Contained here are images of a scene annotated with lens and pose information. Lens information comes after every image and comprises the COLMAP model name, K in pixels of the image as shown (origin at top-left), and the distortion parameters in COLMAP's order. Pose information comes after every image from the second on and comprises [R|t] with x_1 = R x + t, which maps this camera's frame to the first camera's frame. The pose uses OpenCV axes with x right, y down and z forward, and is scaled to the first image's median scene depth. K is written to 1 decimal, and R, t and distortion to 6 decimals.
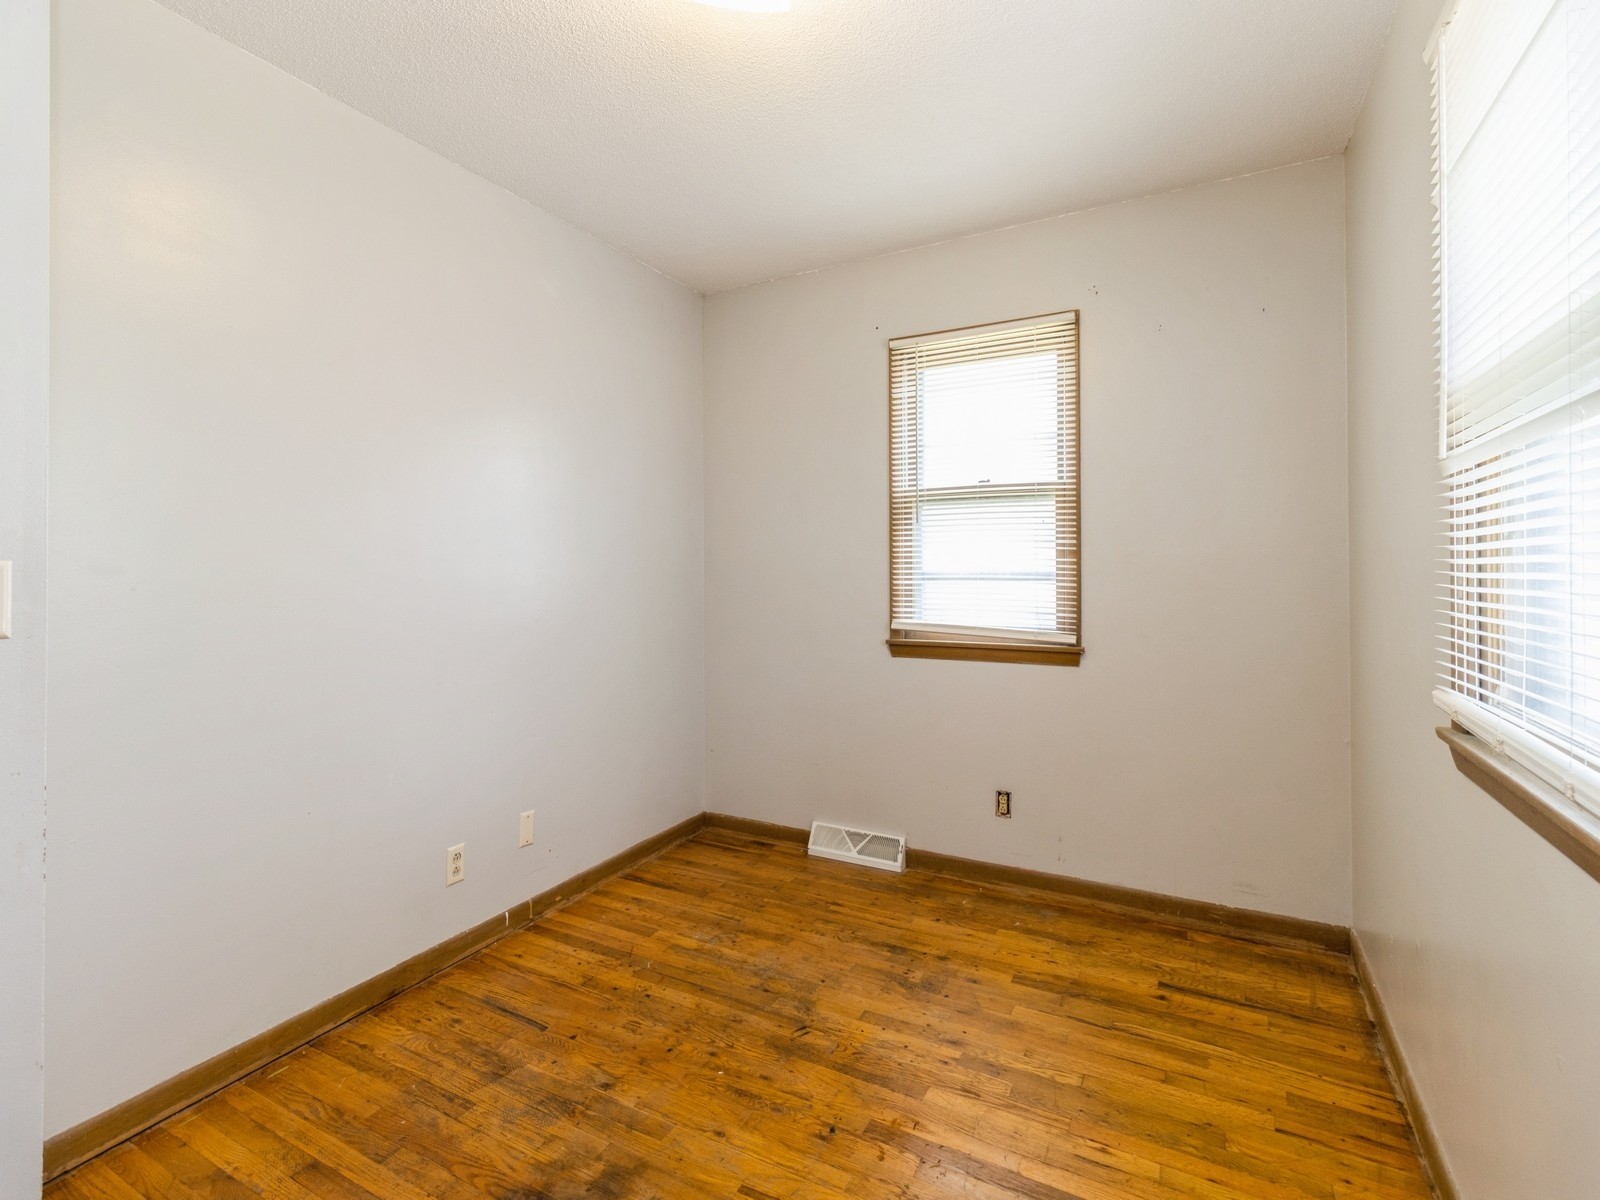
lens RADIAL K [[748.7, 0, 801.3], [0, 748.7, 571.2], [0, 0, 1]] dist [0.003058, -0.000173]
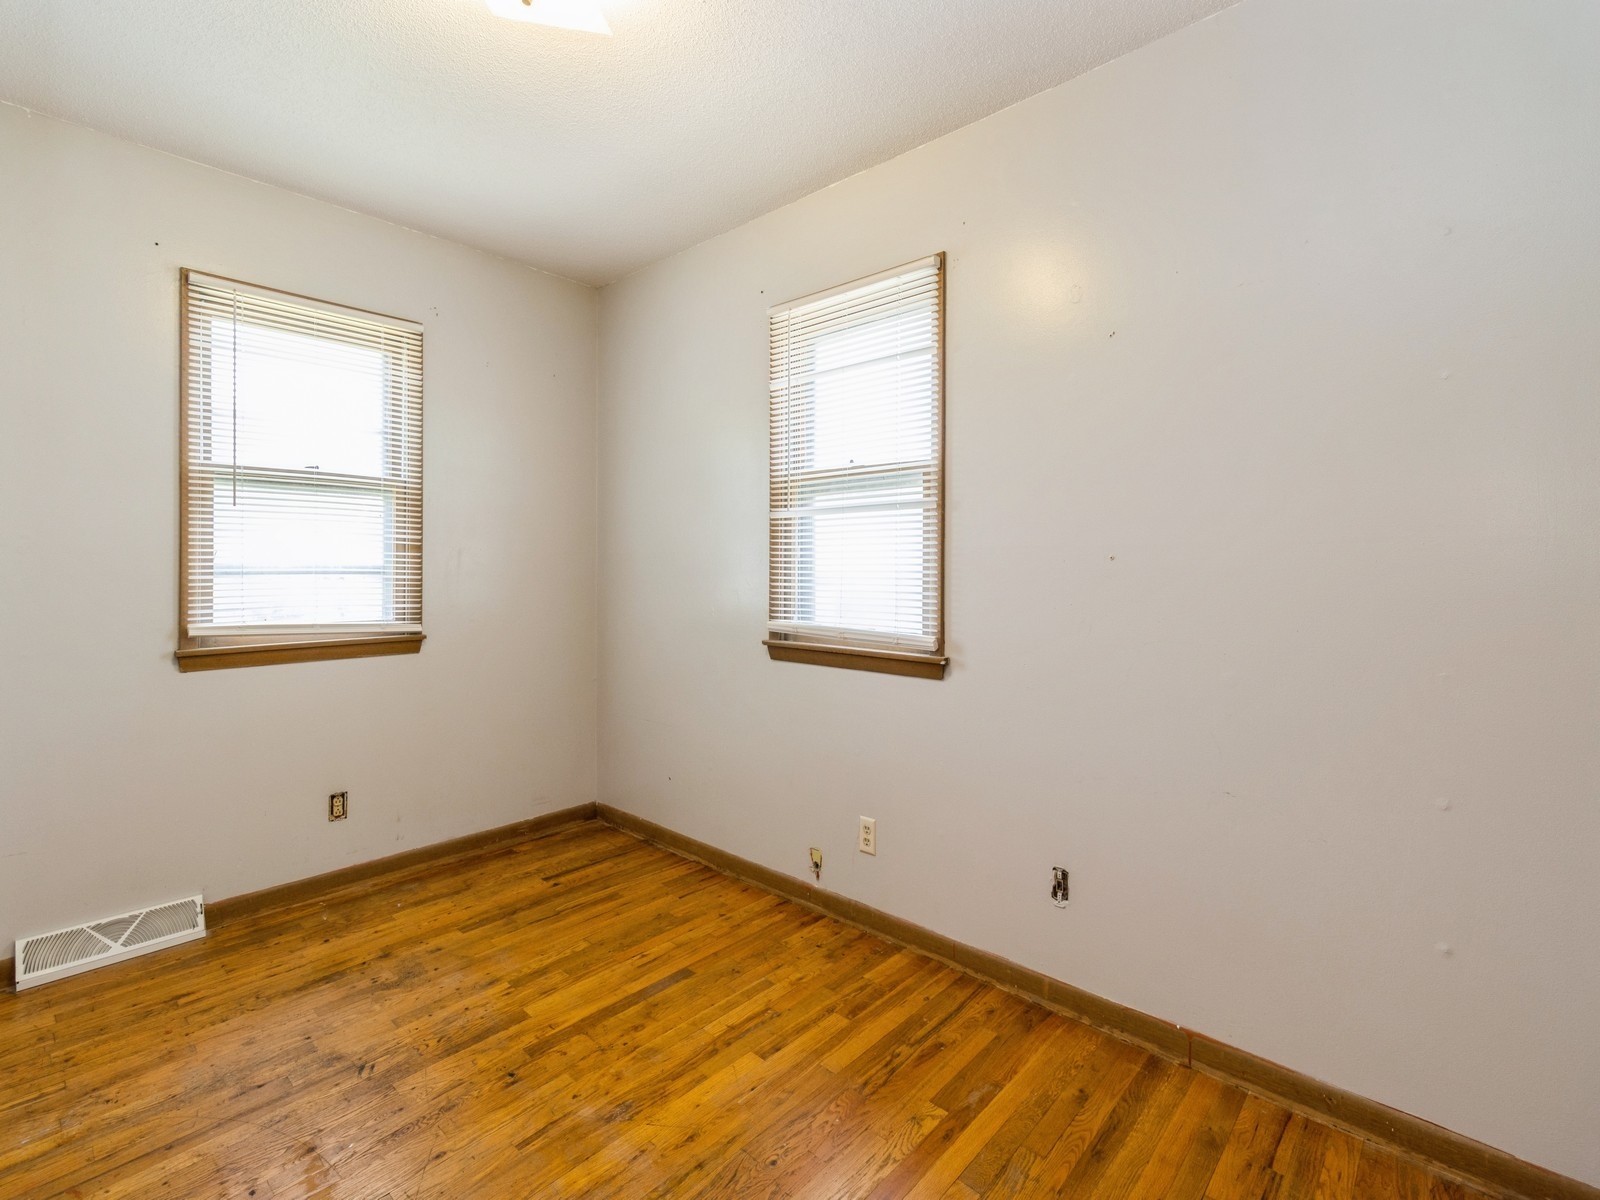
lens RADIAL K [[748.7, 0, 801.3], [0, 748.7, 571.2], [0, 0, 1]] dist [0.003058, -0.000173]
pose [[0.243586, -0.000609, 0.969879, -0.632917], [0.003259, 0.999995, -0.000190, 0.013534], [-0.969874, 0.003207, 0.243587, 0.228466]]
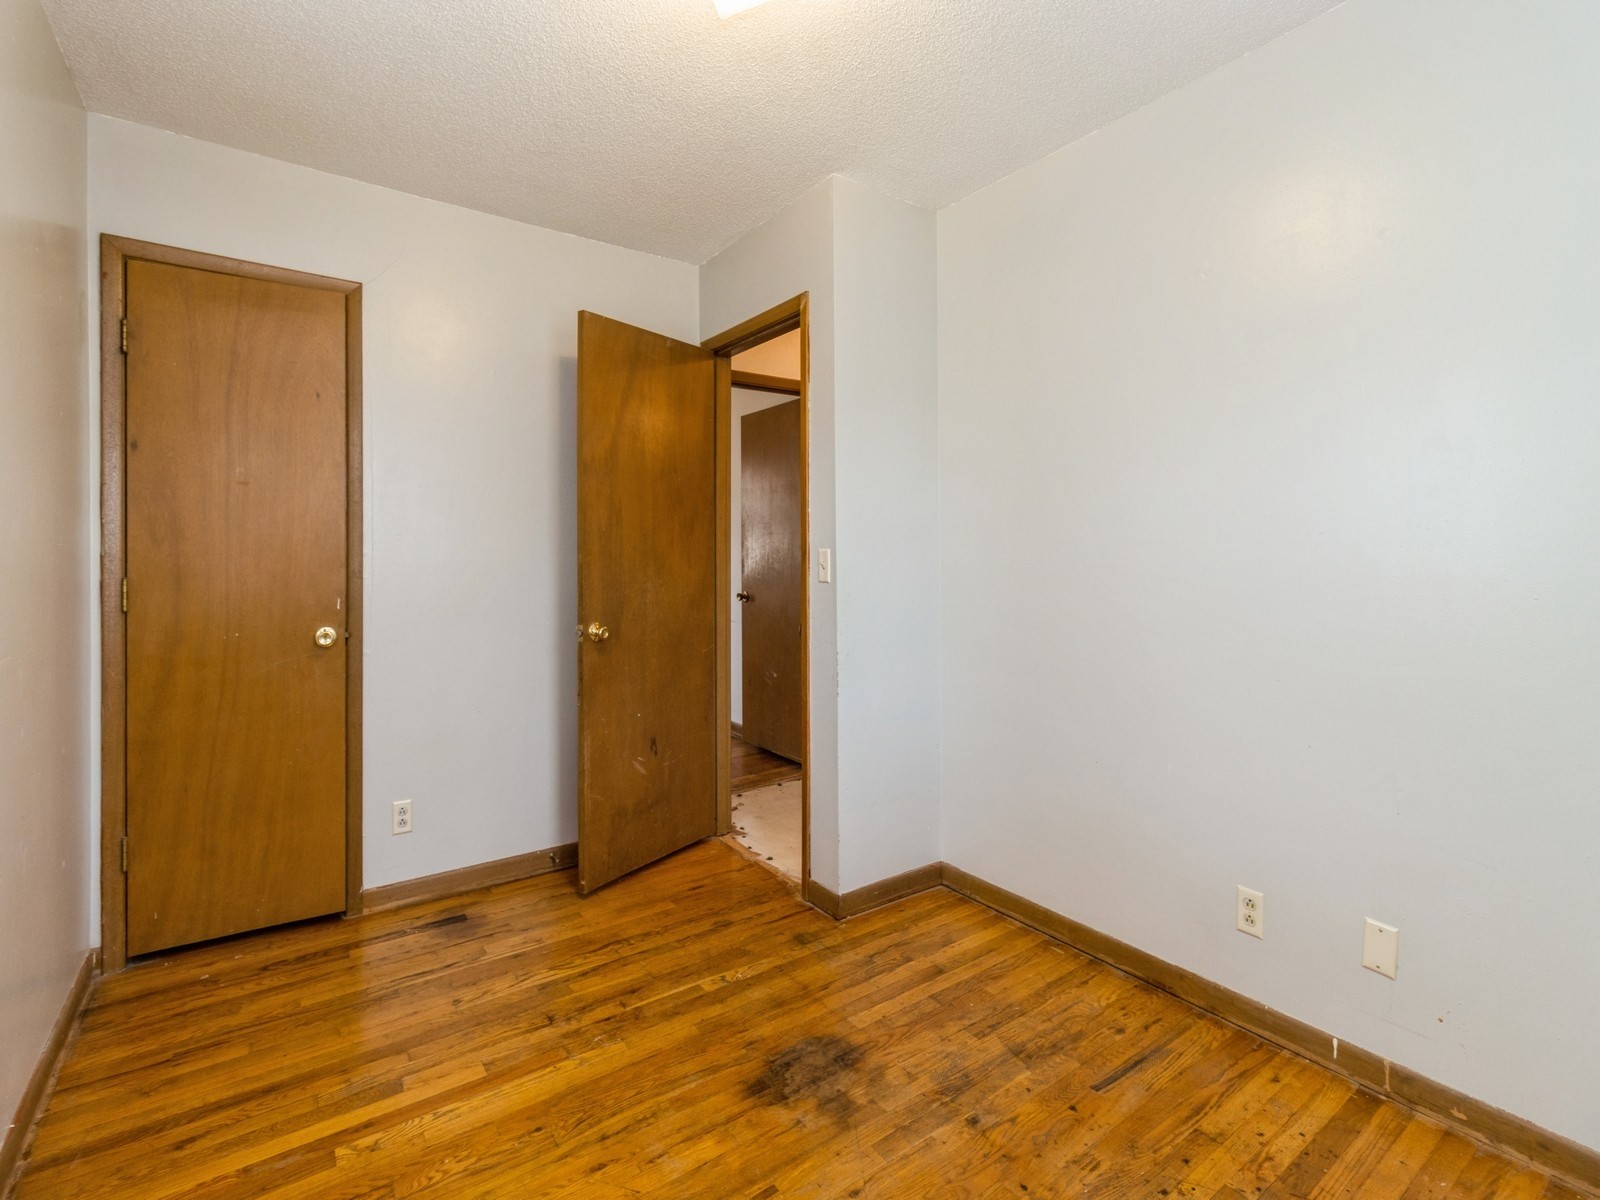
lens RADIAL K [[748.7, 0, 801.3], [0, 748.7, 571.2], [0, 0, 1]] dist [0.003058, -0.000173]
pose [[-0.437010, 0.026302, -0.899072, 0.480011], [0.000744, 0.999583, 0.028881, -0.004170], [0.899456, 0.011953, -0.436847, 0.916038]]
